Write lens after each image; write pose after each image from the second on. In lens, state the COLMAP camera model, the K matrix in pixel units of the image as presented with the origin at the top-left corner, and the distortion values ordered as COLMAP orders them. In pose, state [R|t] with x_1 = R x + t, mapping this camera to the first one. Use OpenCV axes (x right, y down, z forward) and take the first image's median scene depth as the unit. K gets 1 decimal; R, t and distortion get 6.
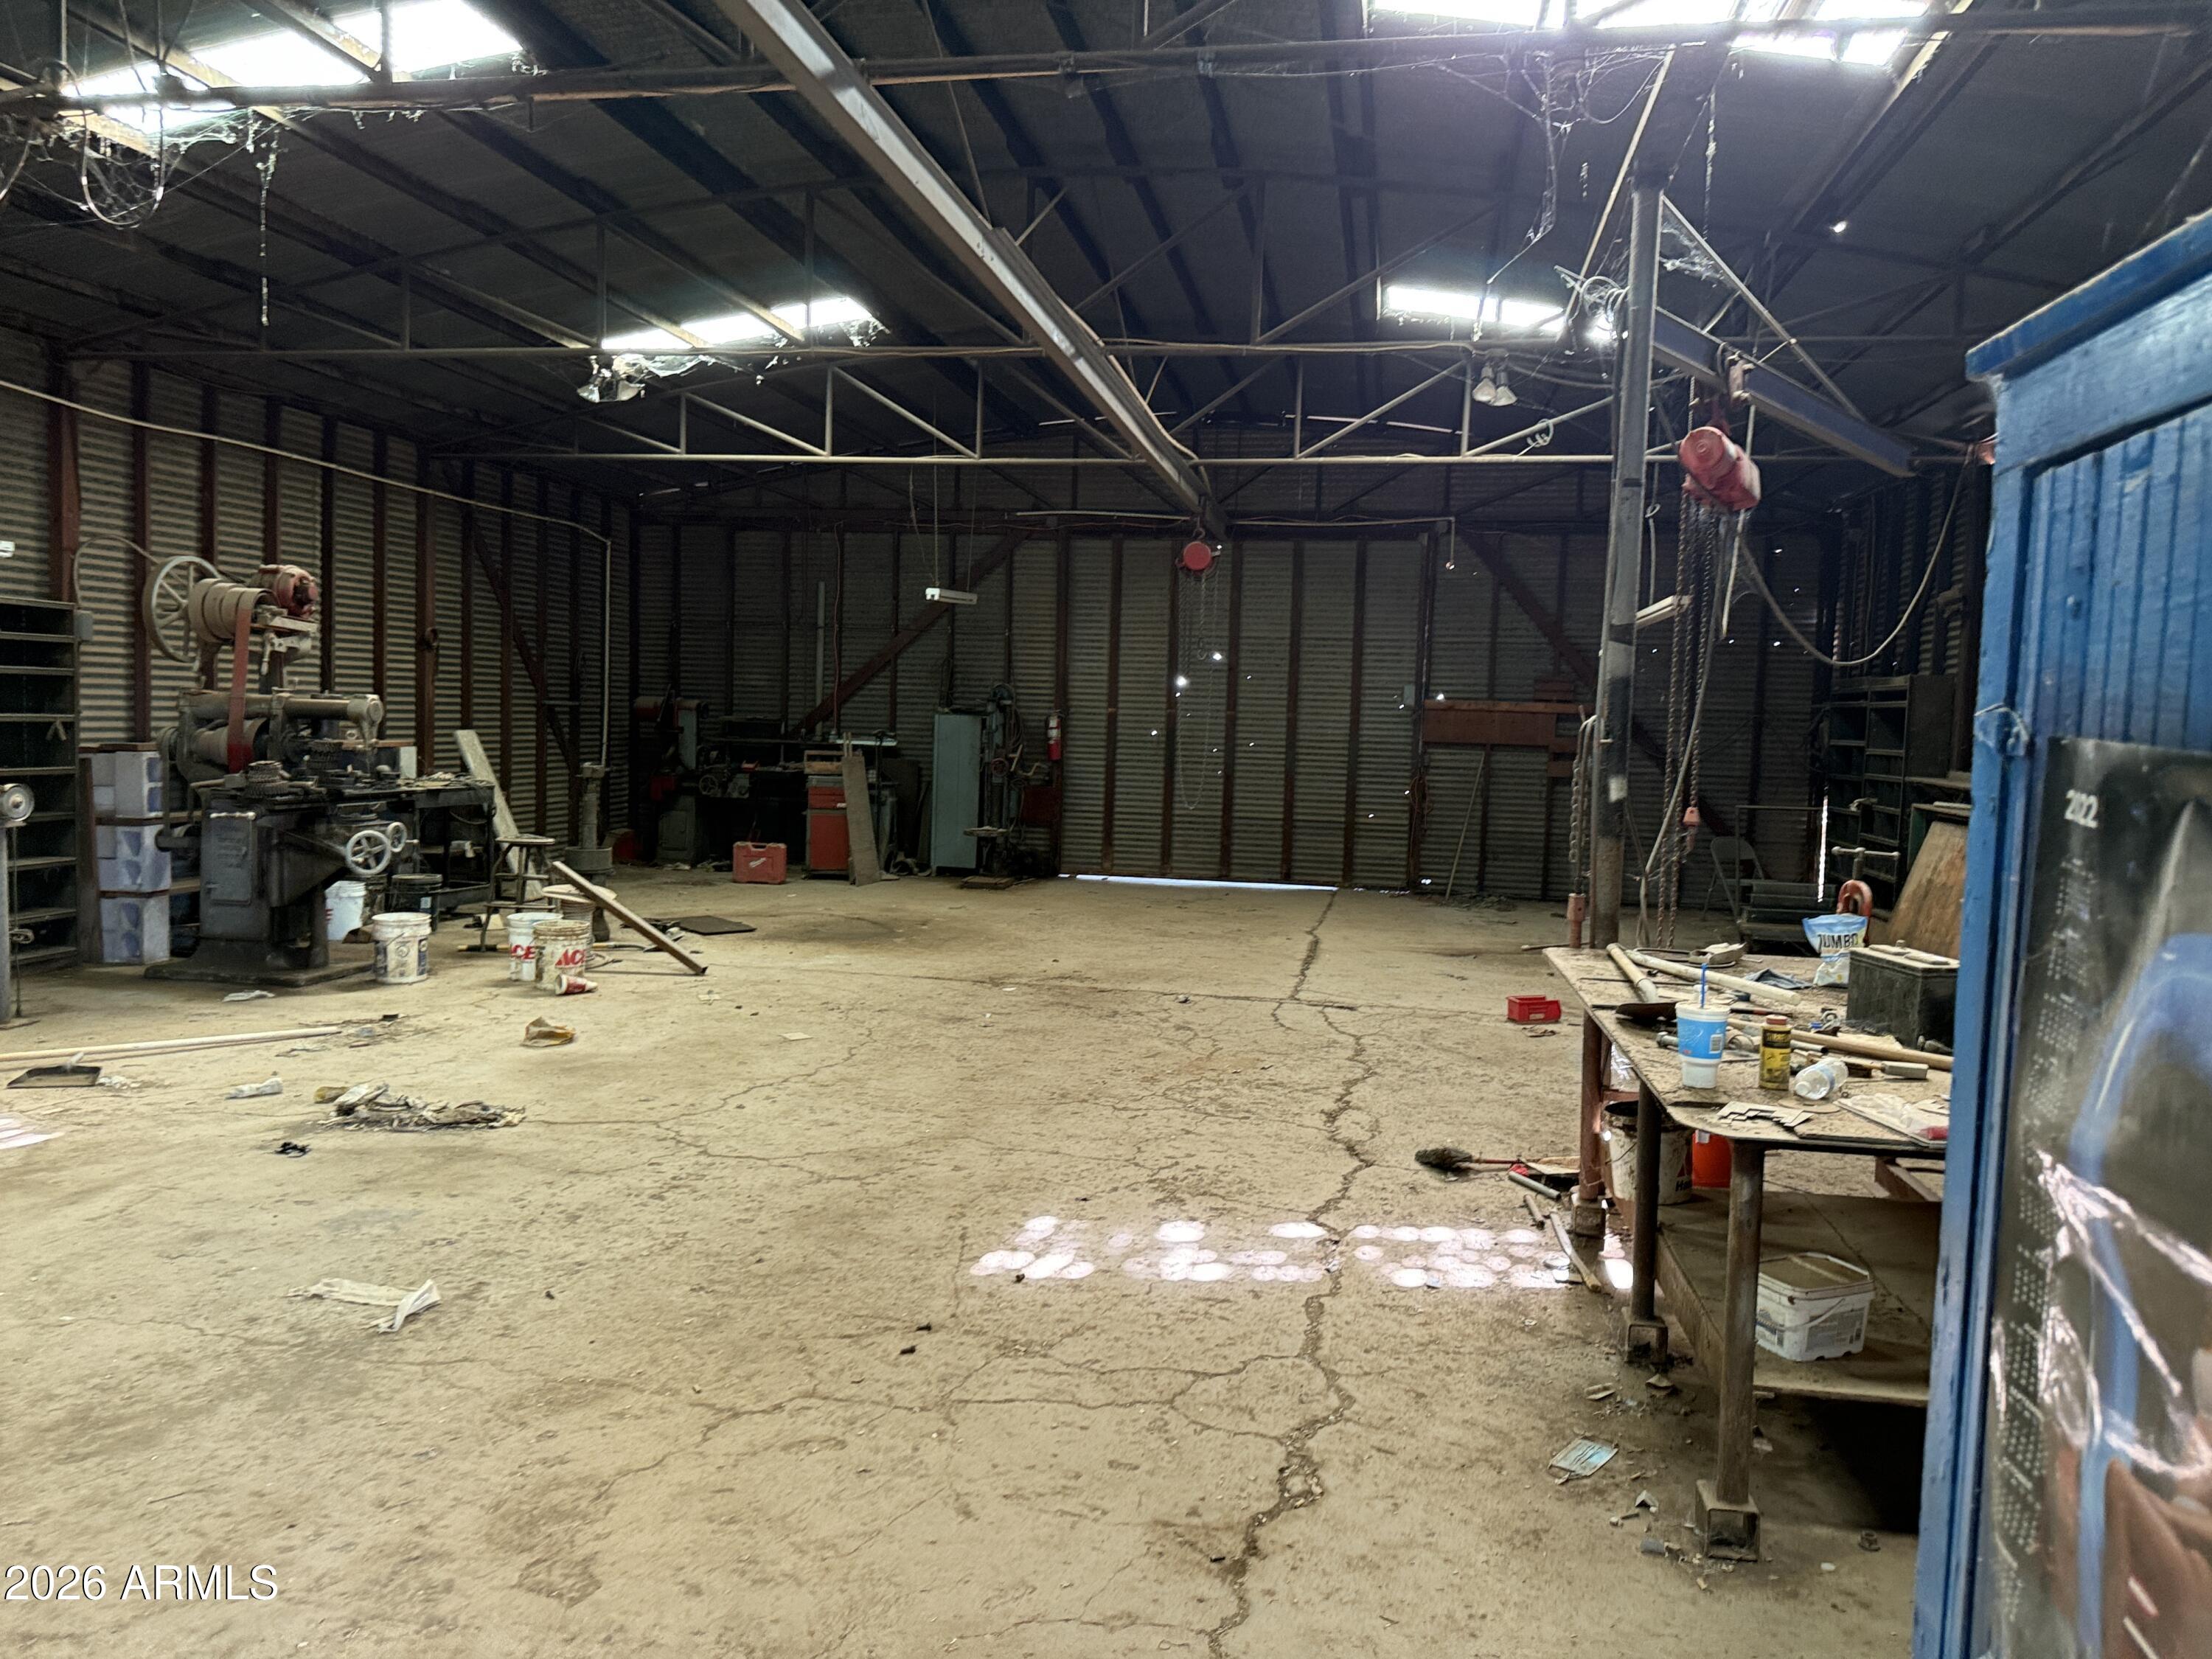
lens RADIAL K [[1553.9, 0, 1118.1], [0, 1553.9, 828.9], [0, 0, 1]] dist [0.062633, -0.083559]
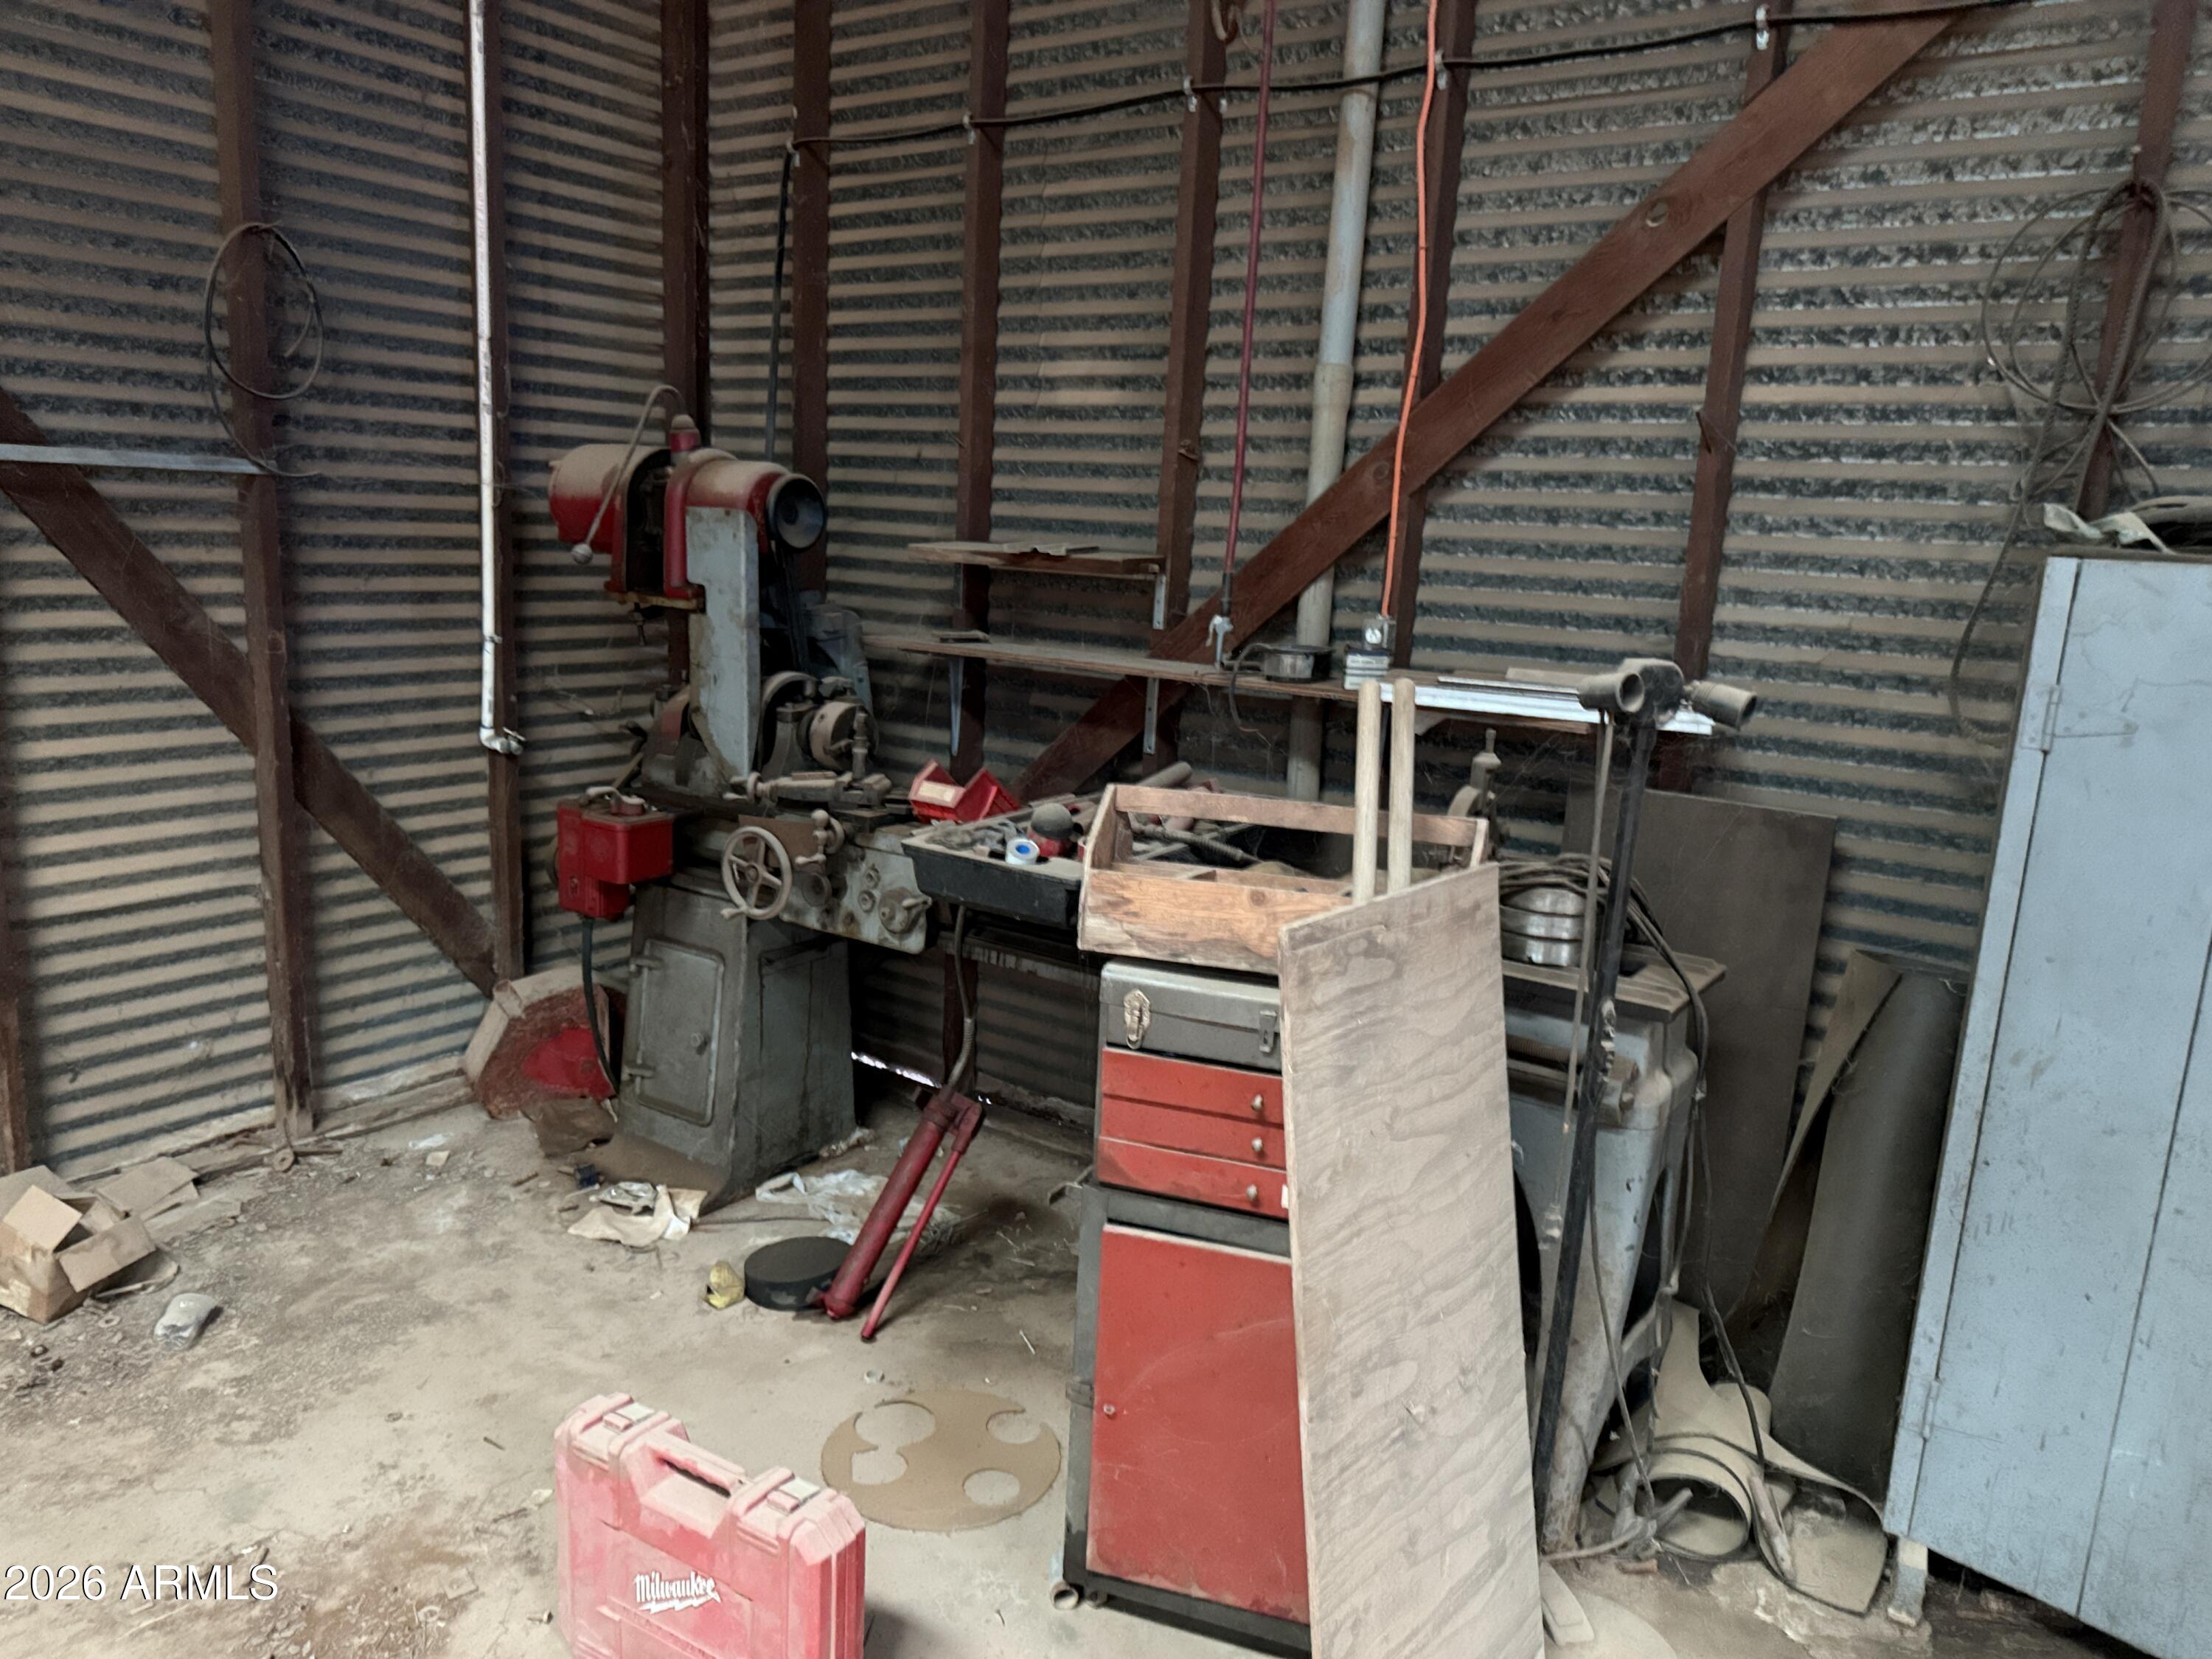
lens RADIAL K [[1553.9, 0, 1118.0], [0, 1553.9, 834.5], [0, 0, 1]] dist [0.062633, -0.083559]
pose [[0.906235, 0.099146, -0.410983, -0.232897], [-0.054884, 0.991476, 0.118164, -0.106152], [0.419196, -0.084529, 0.903952, 1.459857]]
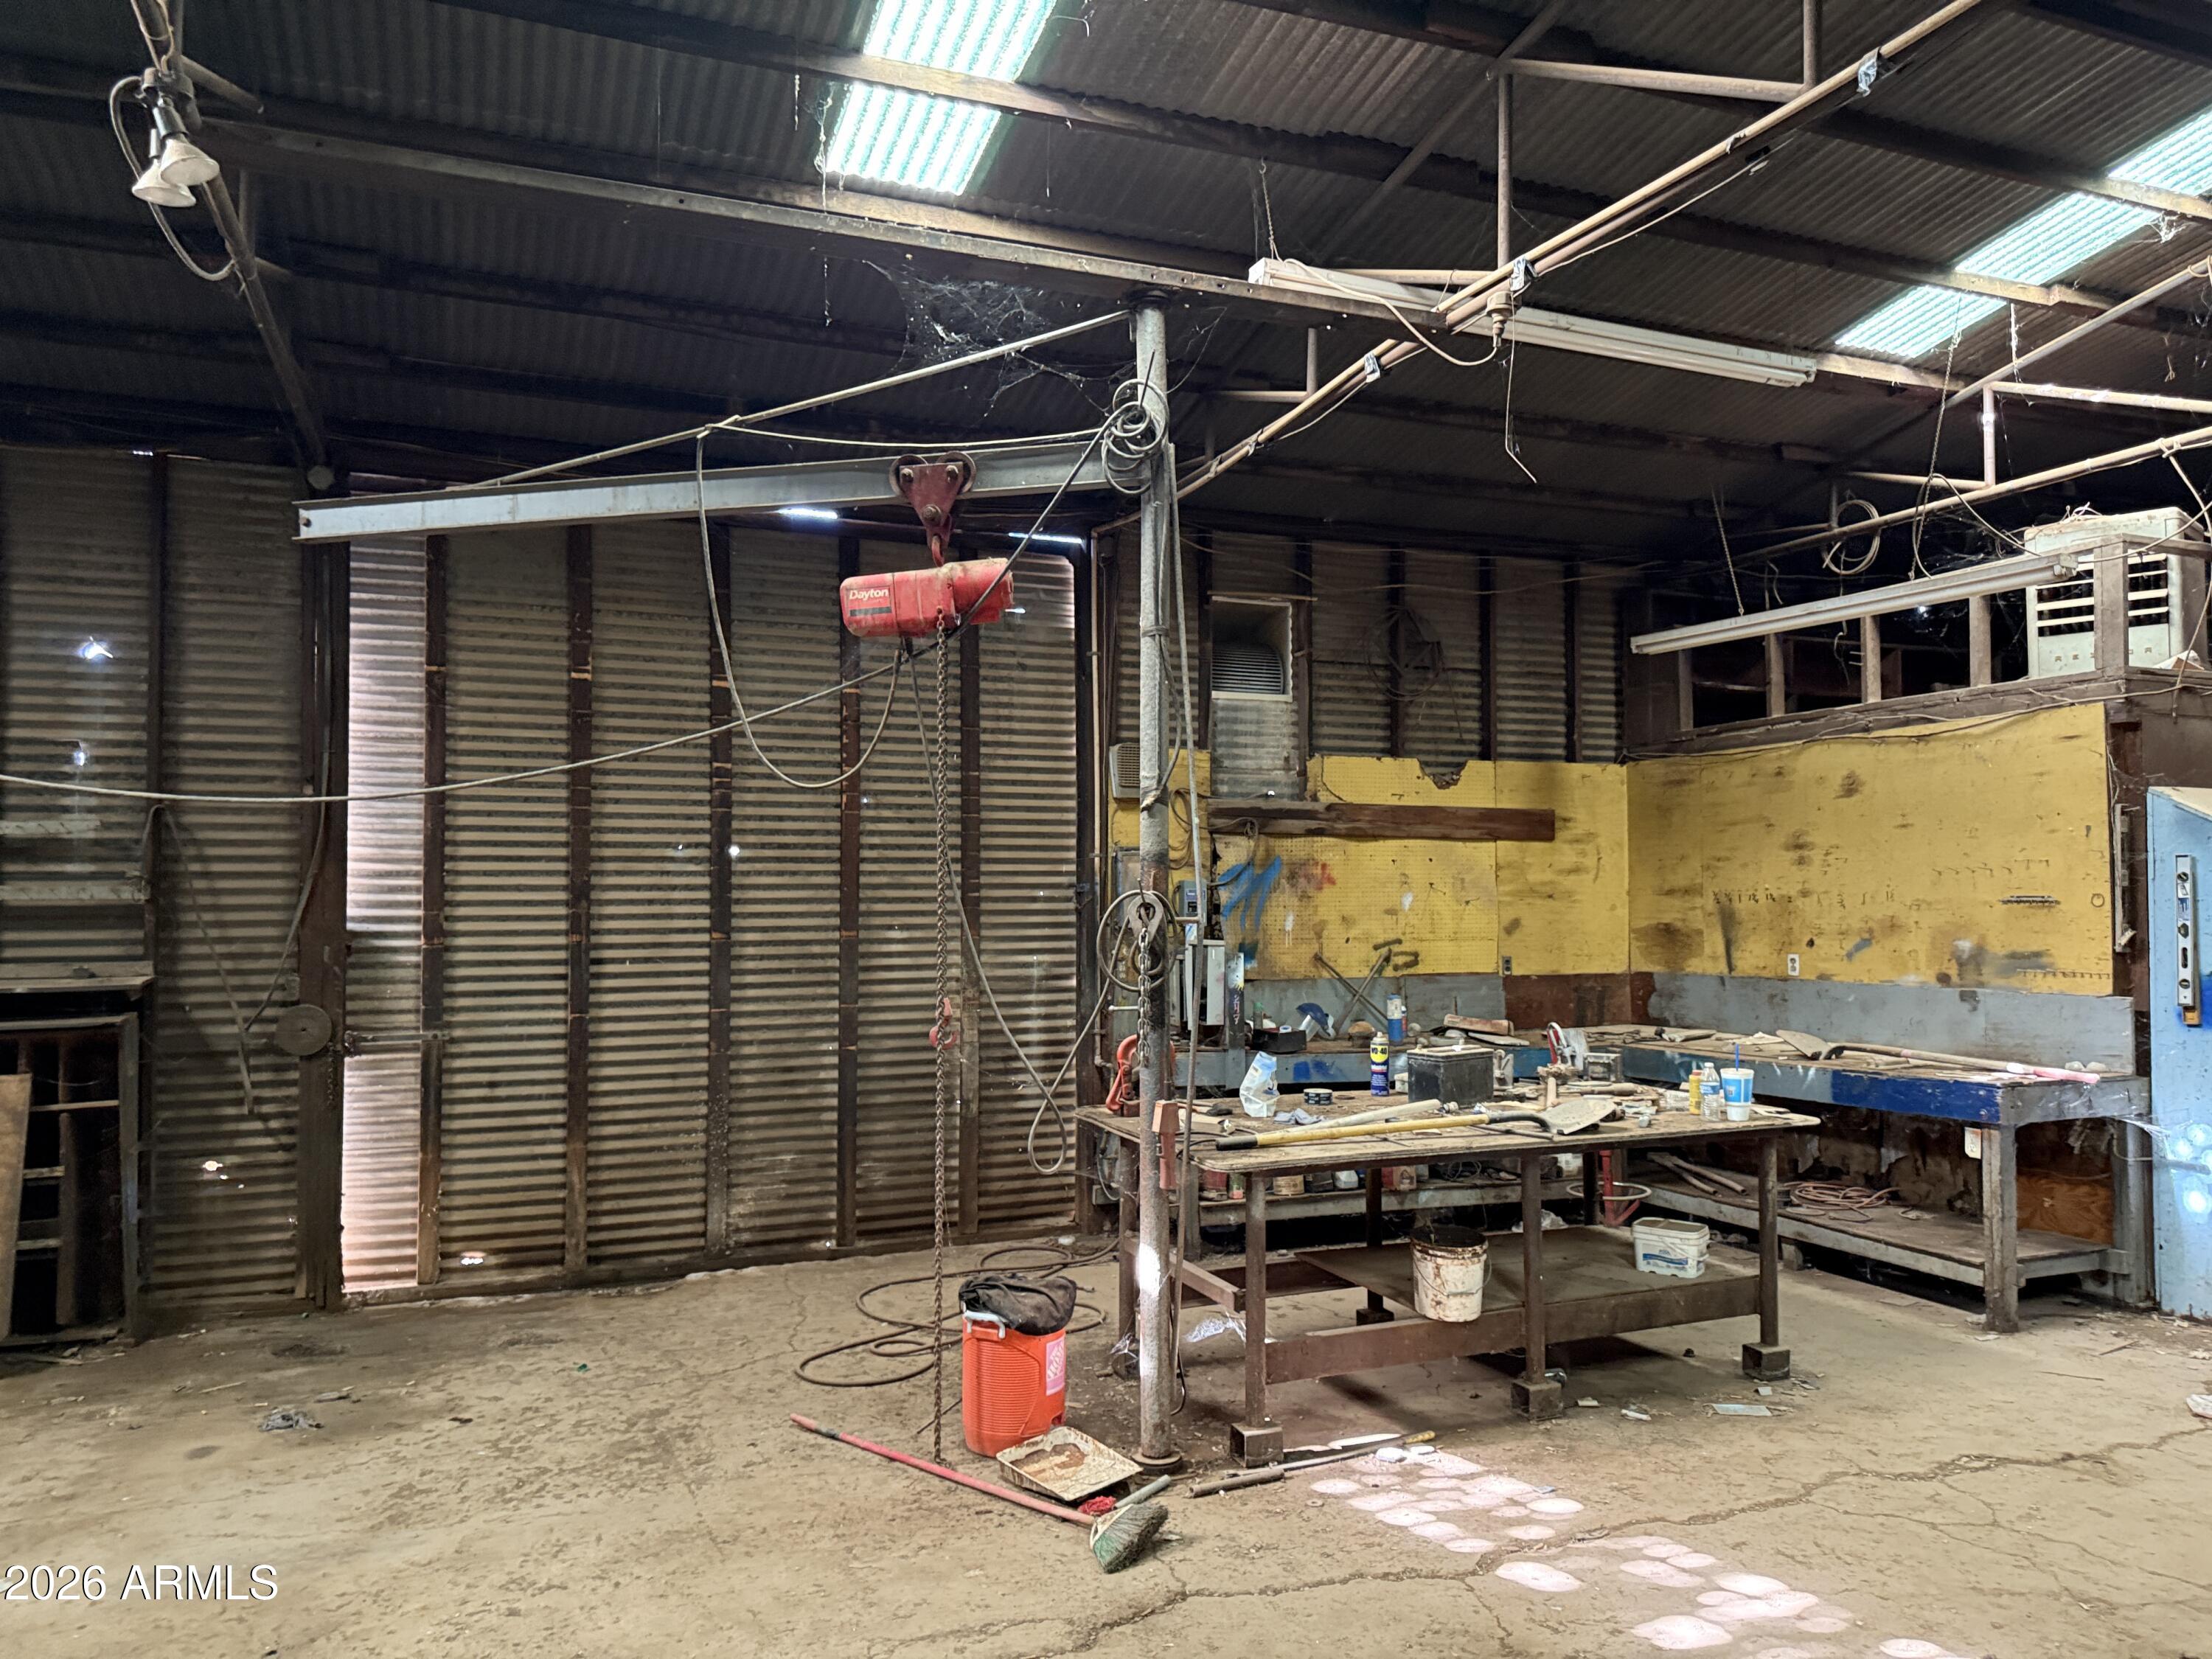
lens RADIAL K [[1553.9, 0, 1115.1], [0, 1553.9, 820.7], [0, 0, 1]] dist [0.062633, -0.083559]
pose [[-0.533651, 0.009415, 0.845653, -0.251489], [0.053359, 0.998321, 0.022558, -0.081704], [-0.844020, 0.057161, -0.533257, 0.913716]]
